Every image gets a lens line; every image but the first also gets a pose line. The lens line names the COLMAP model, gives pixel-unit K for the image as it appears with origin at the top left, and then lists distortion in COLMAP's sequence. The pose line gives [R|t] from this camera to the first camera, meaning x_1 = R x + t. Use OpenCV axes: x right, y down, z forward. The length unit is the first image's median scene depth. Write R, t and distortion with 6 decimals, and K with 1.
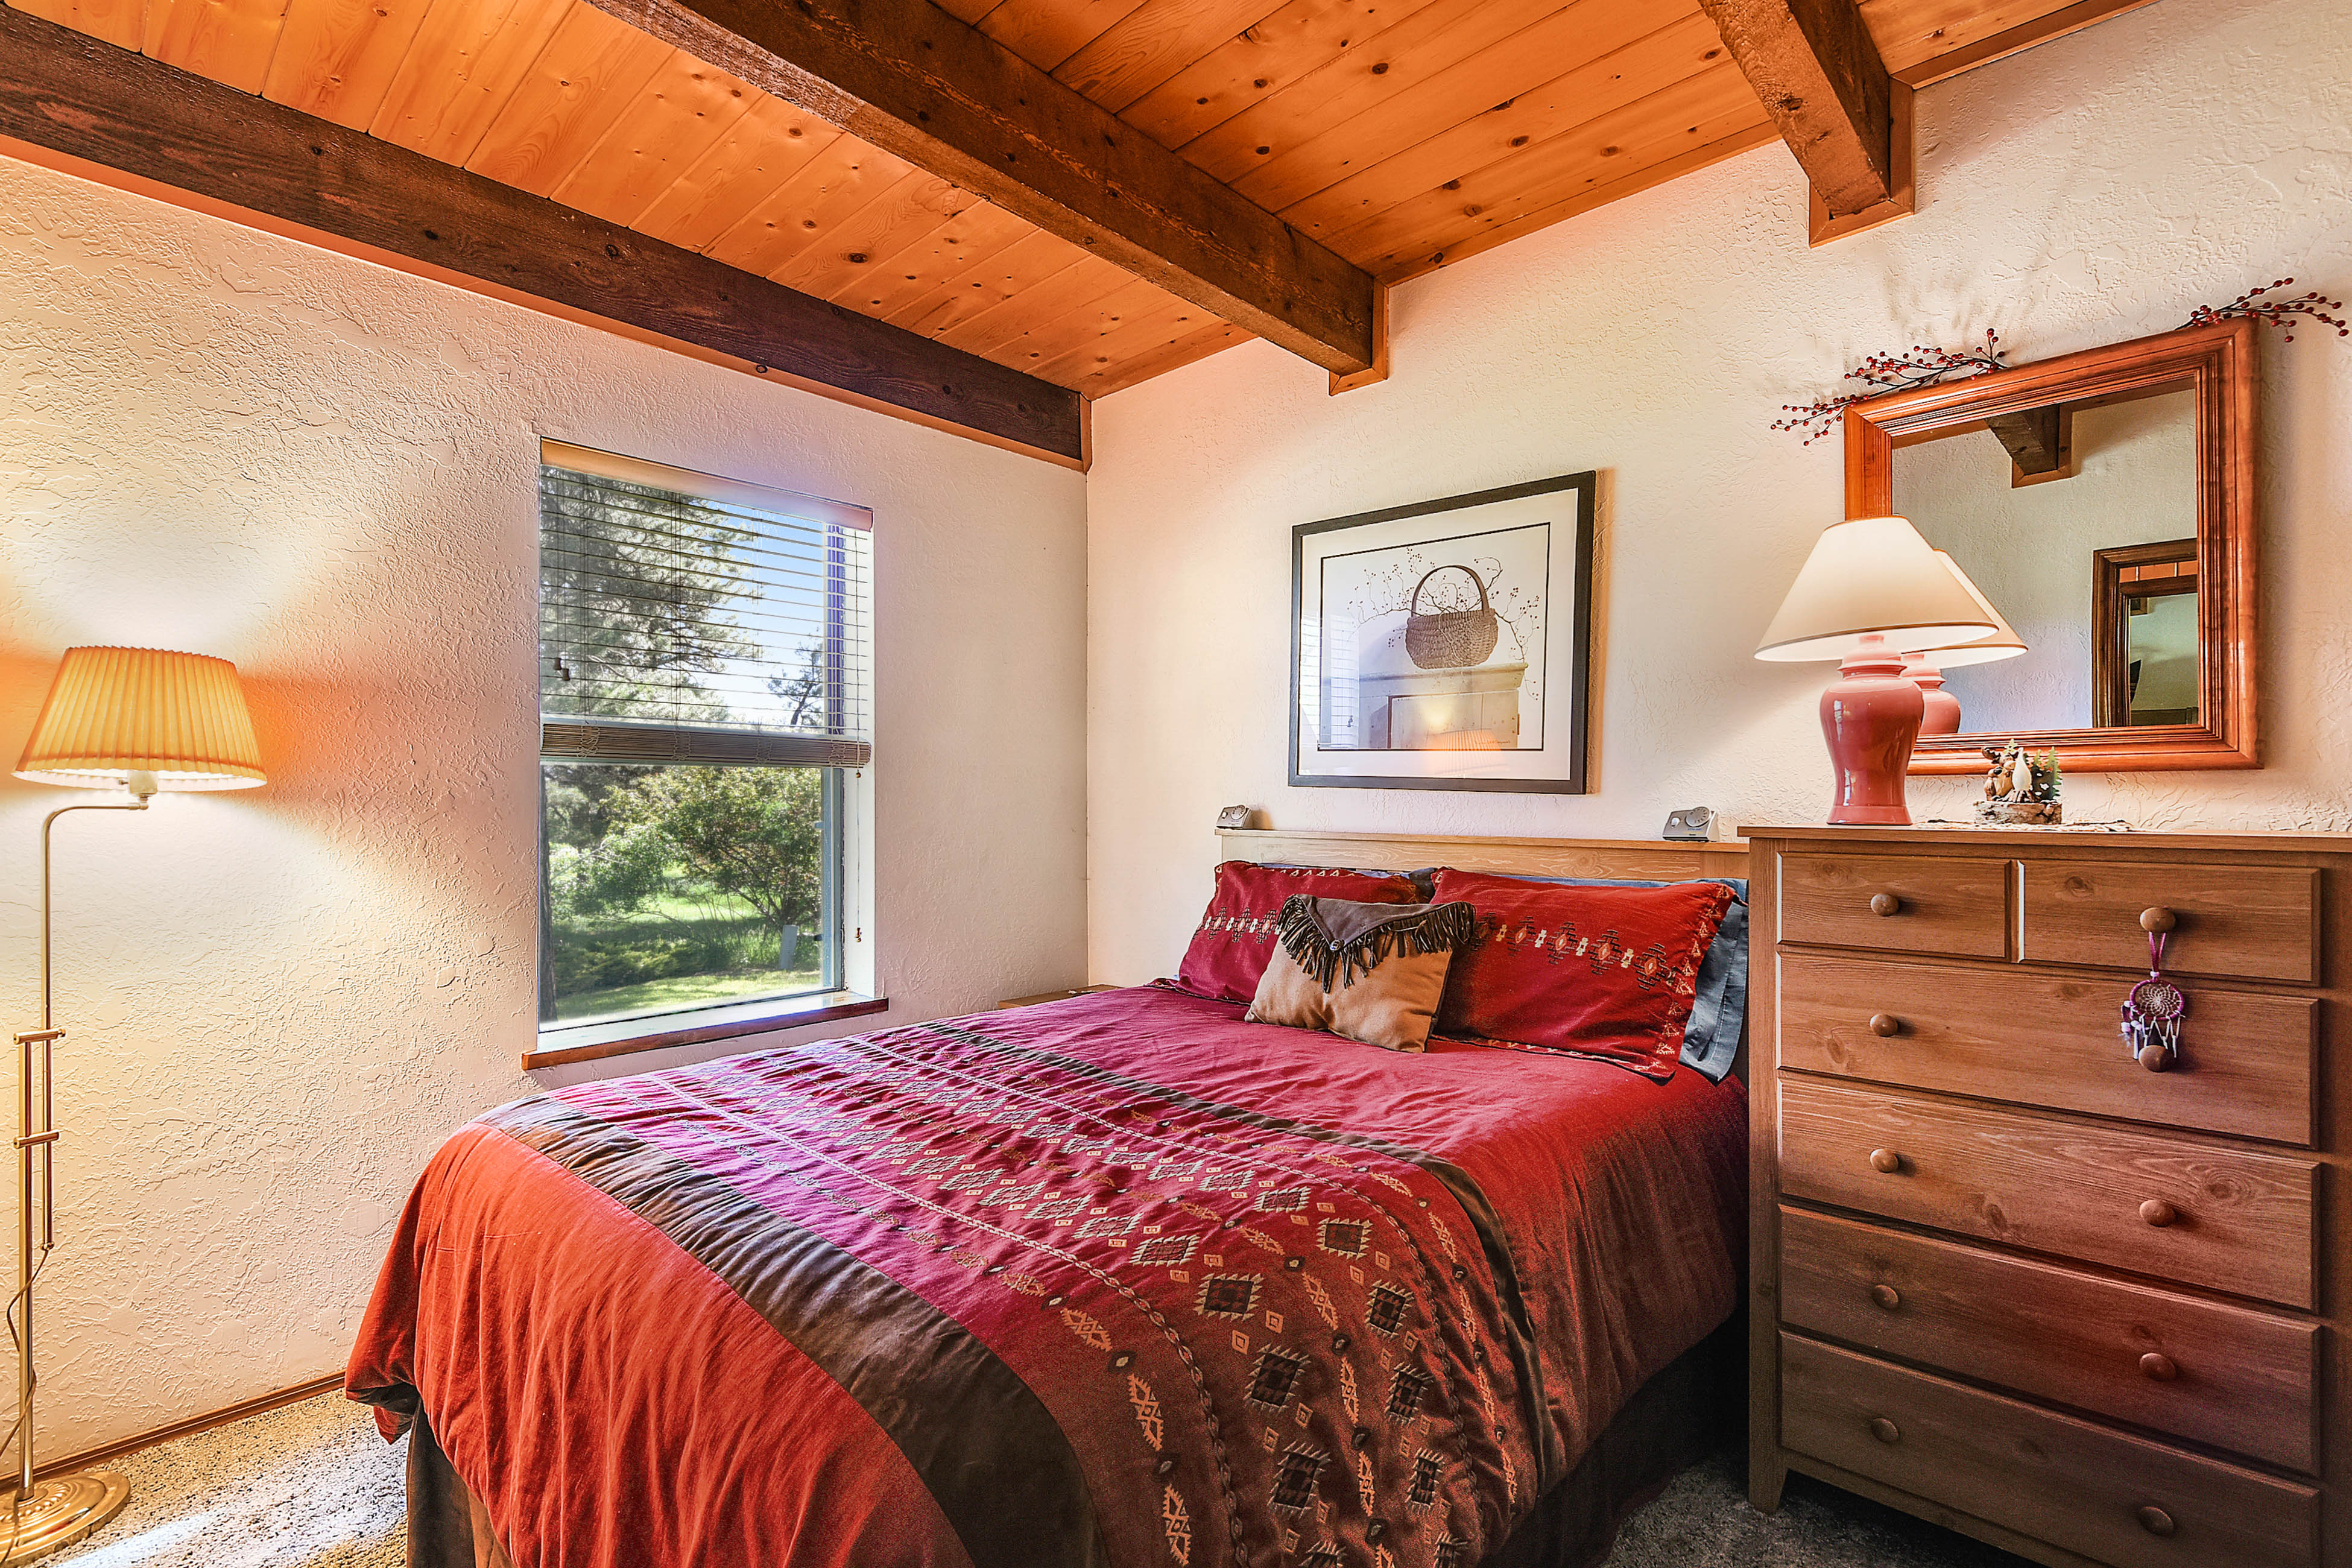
lens RADIAL K [[1070.1, 0, 1179.9], [0, 1070.1, 795.2], [0, 0, 1]] dist [-0.003496, -0.000970]
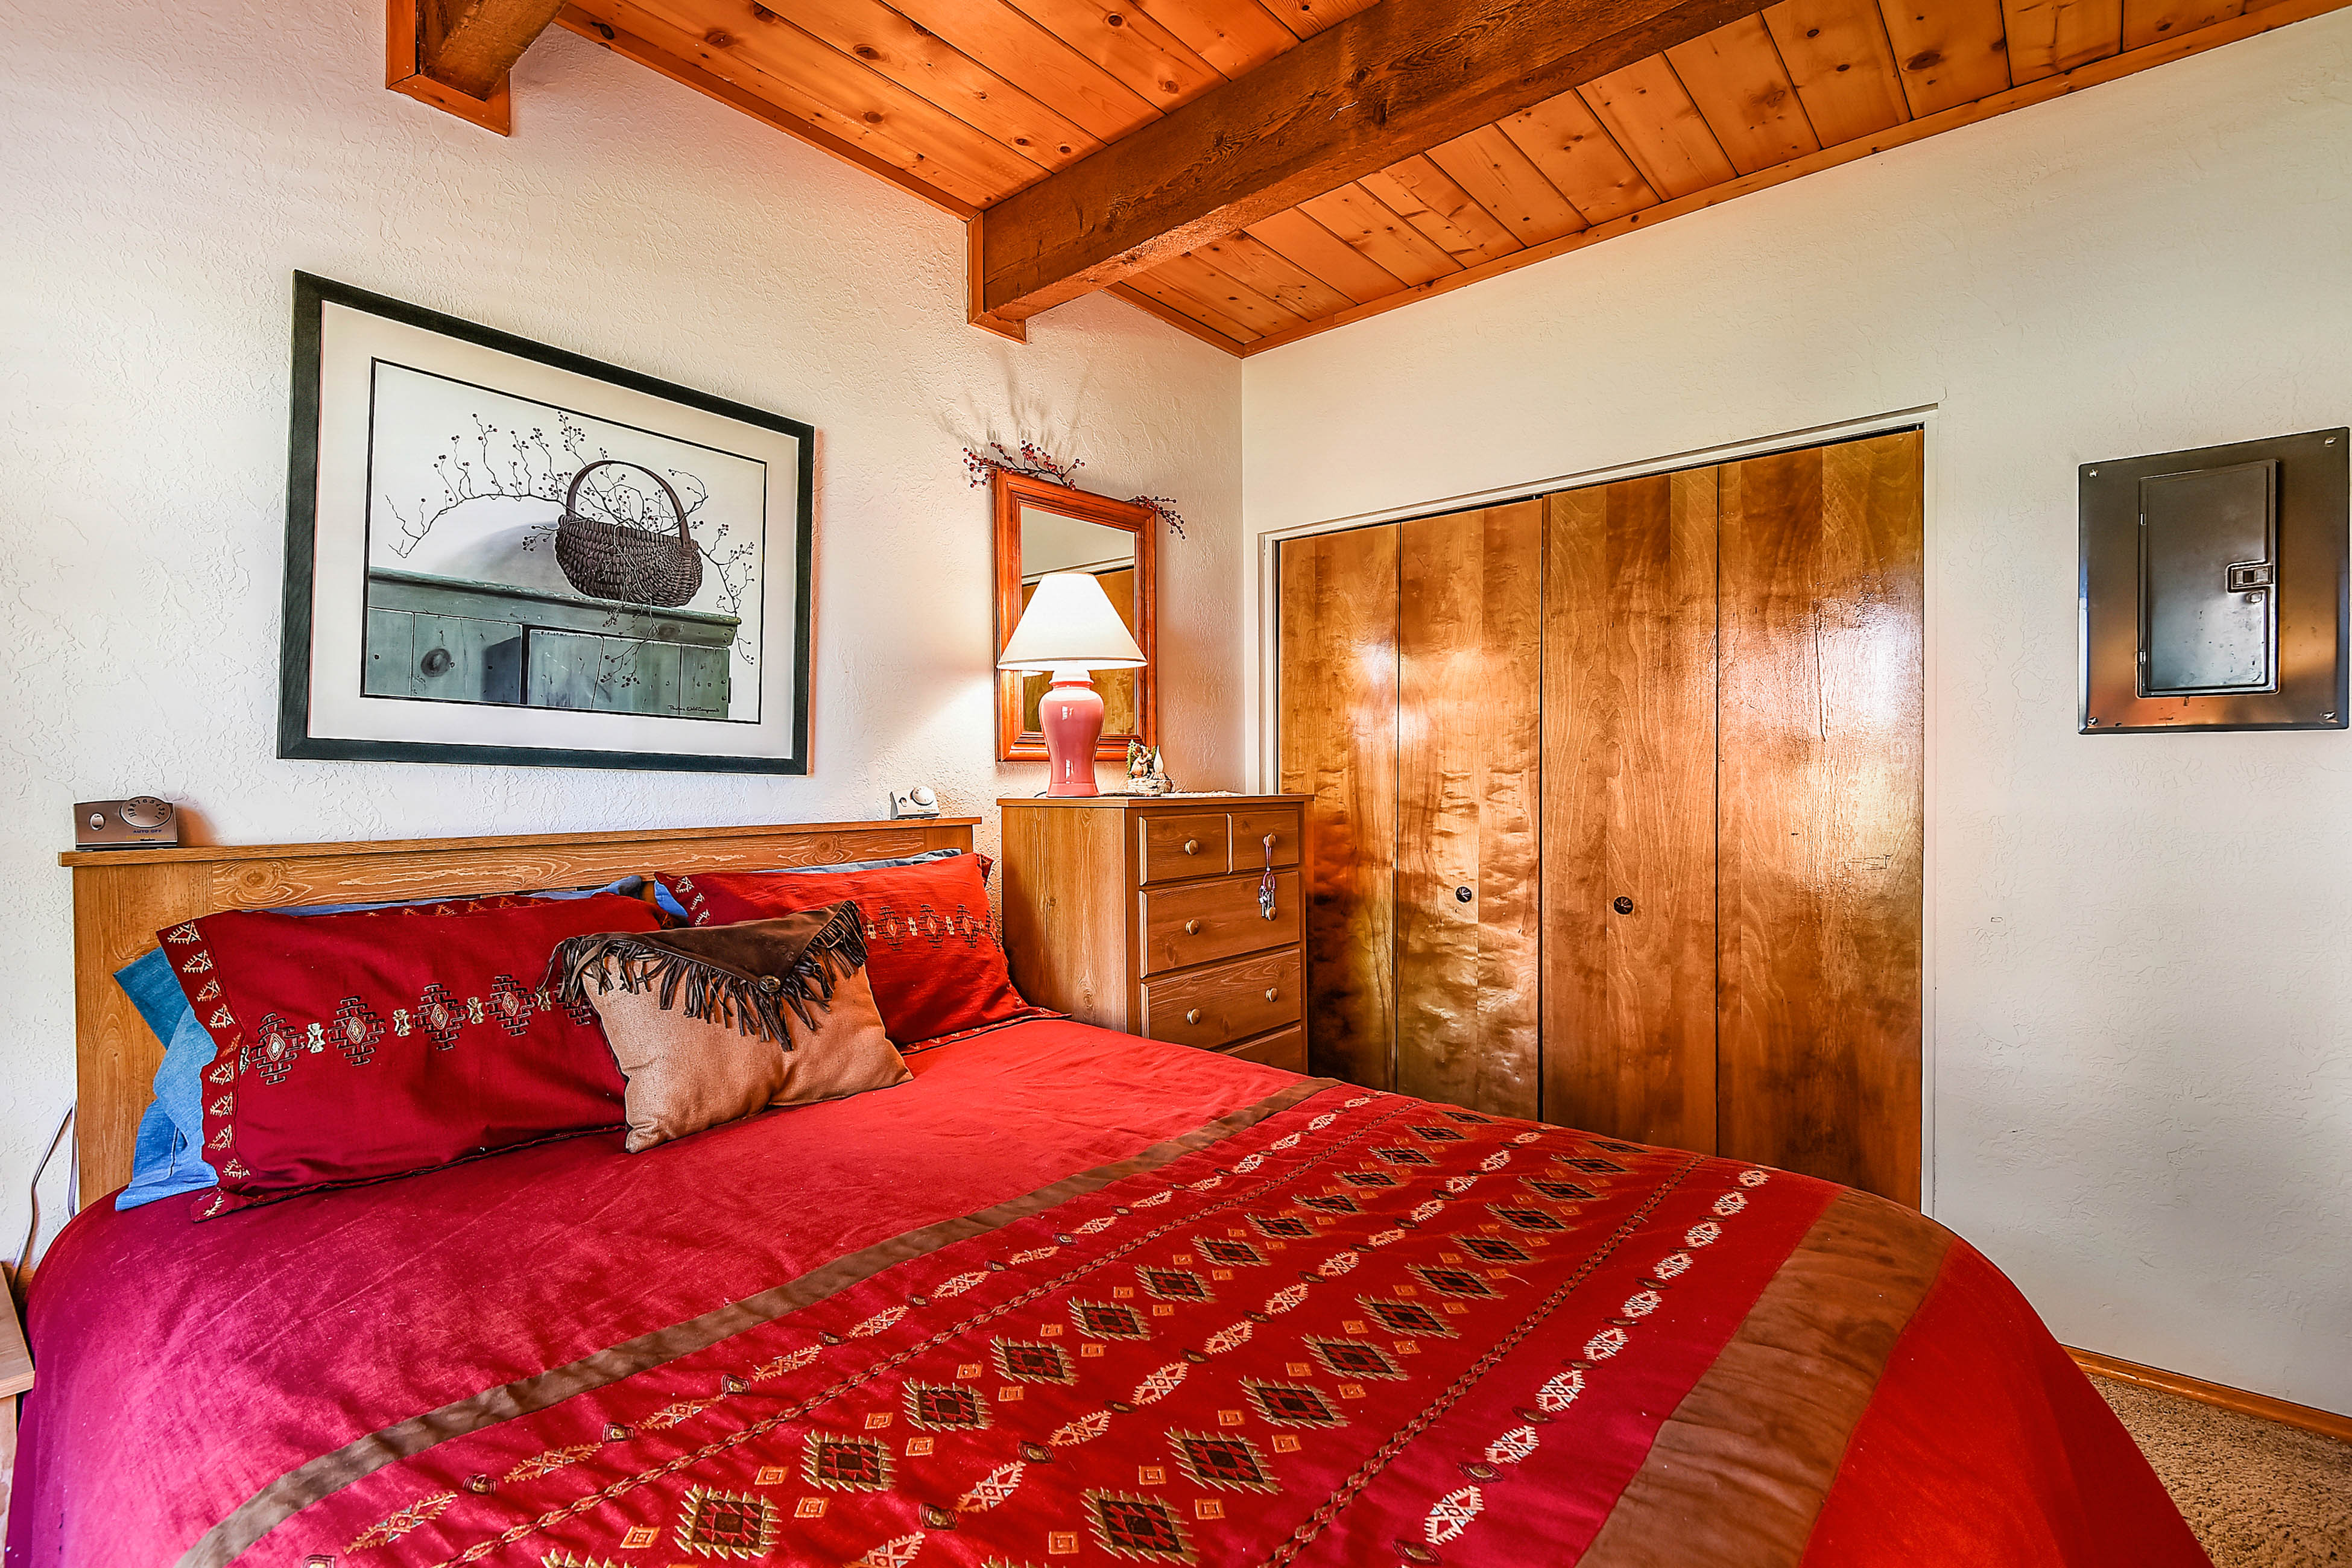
lens RADIAL K [[1070.1, 0, 1178.4], [0, 1070.1, 775.6], [0, 0, 1]] dist [-0.003496, -0.000970]
pose [[-0.060561, 0.001006, 0.998164, -0.552333], [0.000525, 0.999999, -0.000976, 0.001464], [-0.998164, 0.000465, -0.060561, 0.727075]]
